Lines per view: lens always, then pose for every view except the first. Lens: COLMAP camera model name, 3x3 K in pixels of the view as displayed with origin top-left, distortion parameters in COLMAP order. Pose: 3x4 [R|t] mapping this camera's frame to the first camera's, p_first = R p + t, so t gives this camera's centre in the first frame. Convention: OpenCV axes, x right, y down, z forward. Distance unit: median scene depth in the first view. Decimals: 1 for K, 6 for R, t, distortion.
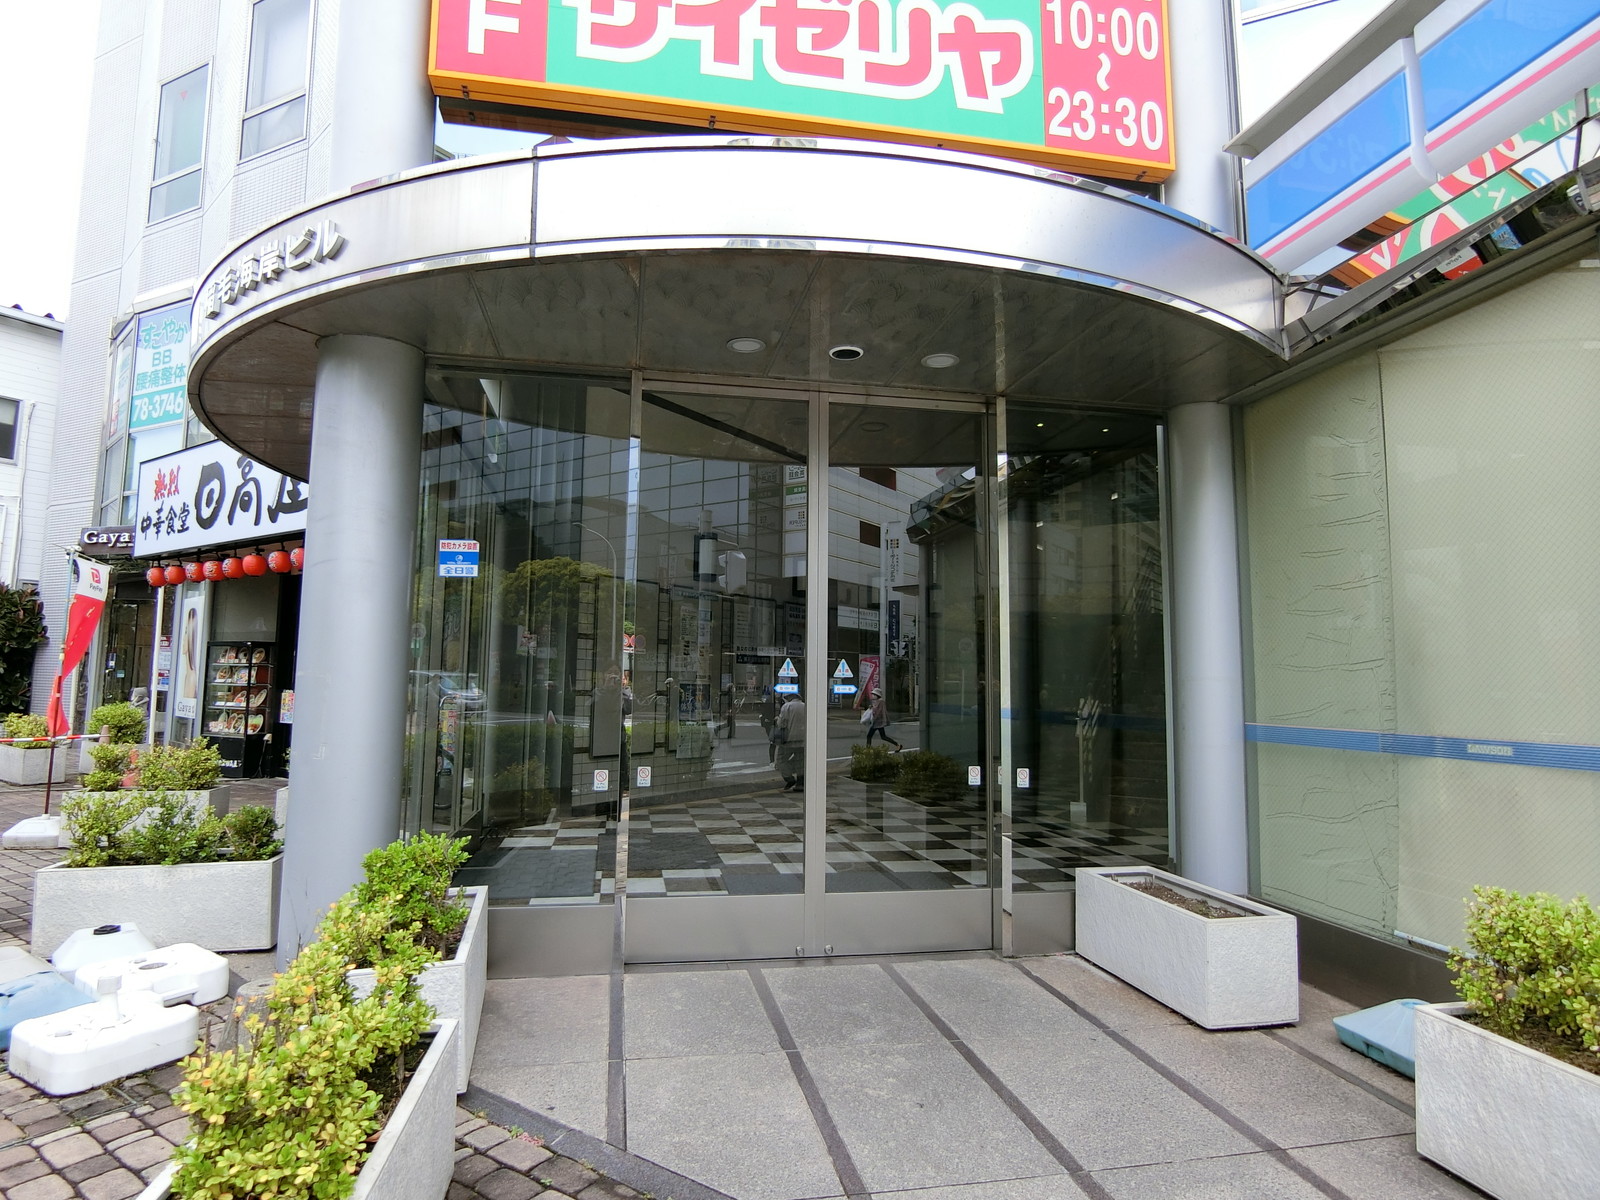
lens RADIAL K [[887.9, 0, 796.4], [0, 887.9, 591.3], [0, 0, 1]] dist [-0.001351, -0.002187]
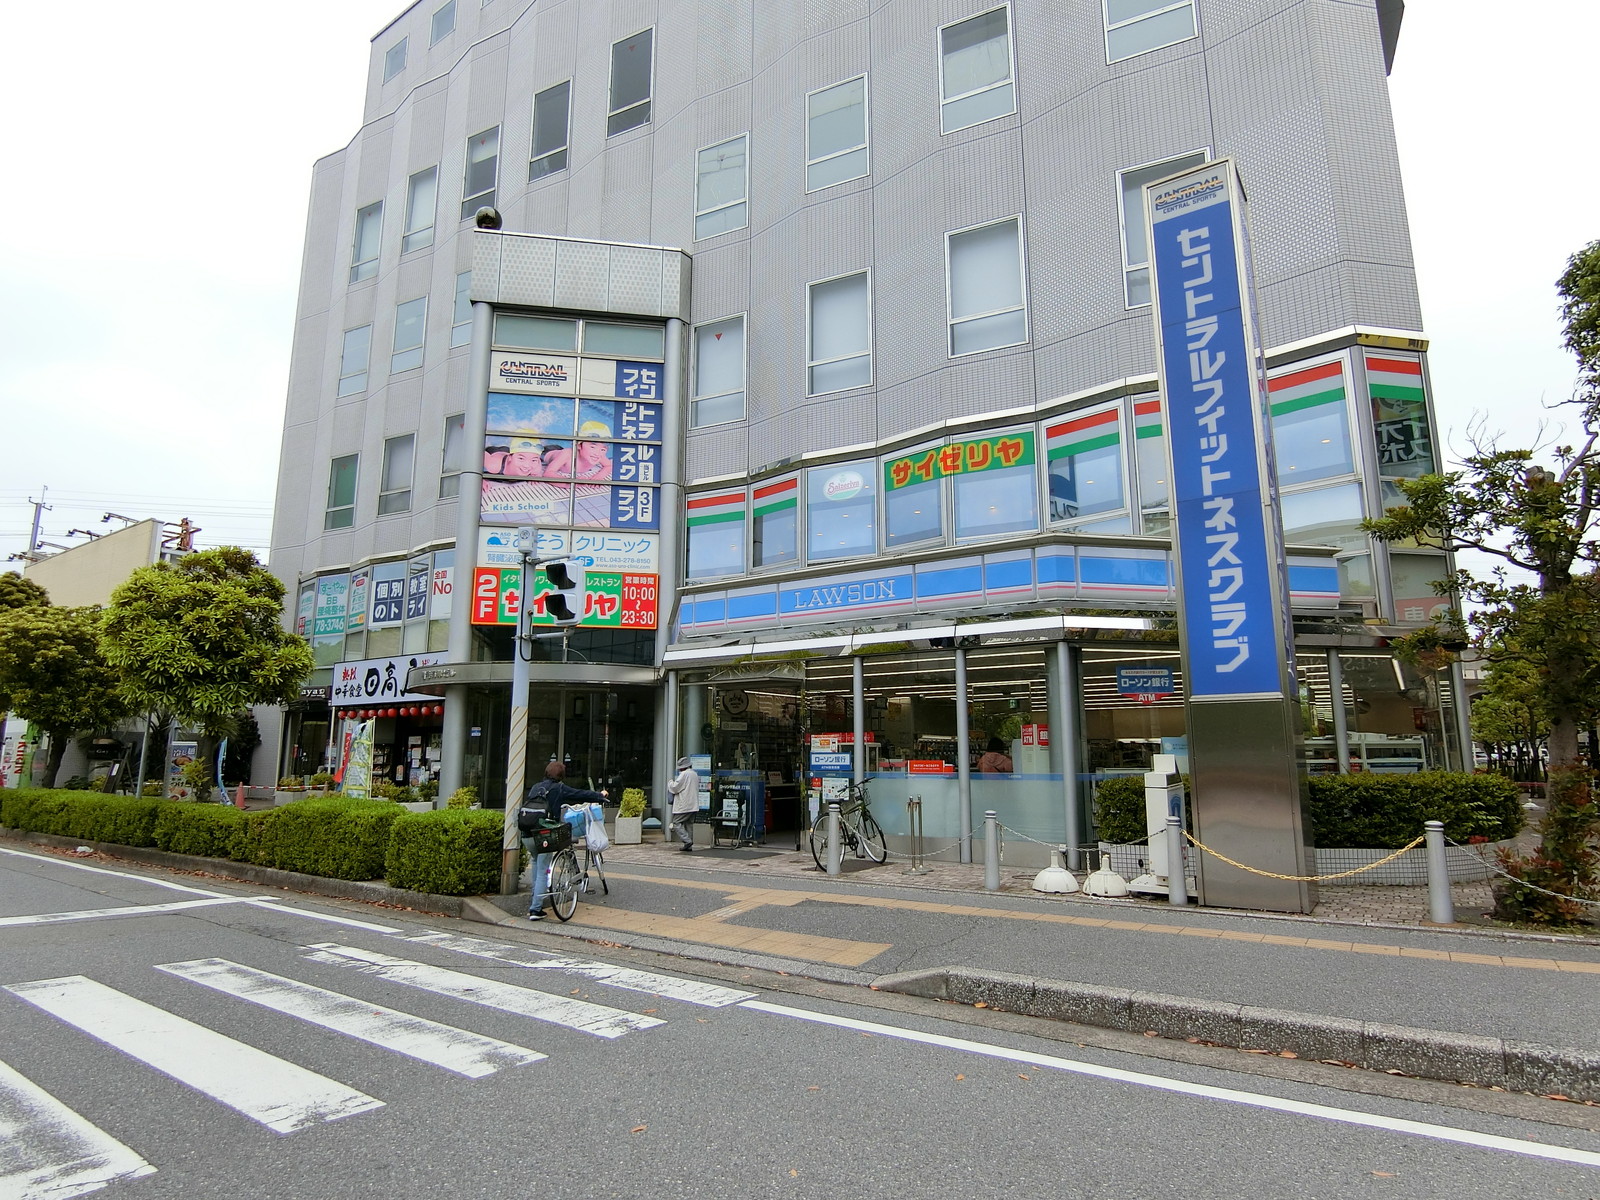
lens RADIAL K [[887.9, 0, 803.2], [0, 887.9, 601.7], [0, 0, 1]] dist [-0.001351, -0.002187]
pose [[0.999810, -0.015290, -0.012124, 0.554091], [0.014382, 0.997322, -0.071708, -0.146086], [0.013188, 0.071520, 0.997352, -1.454230]]
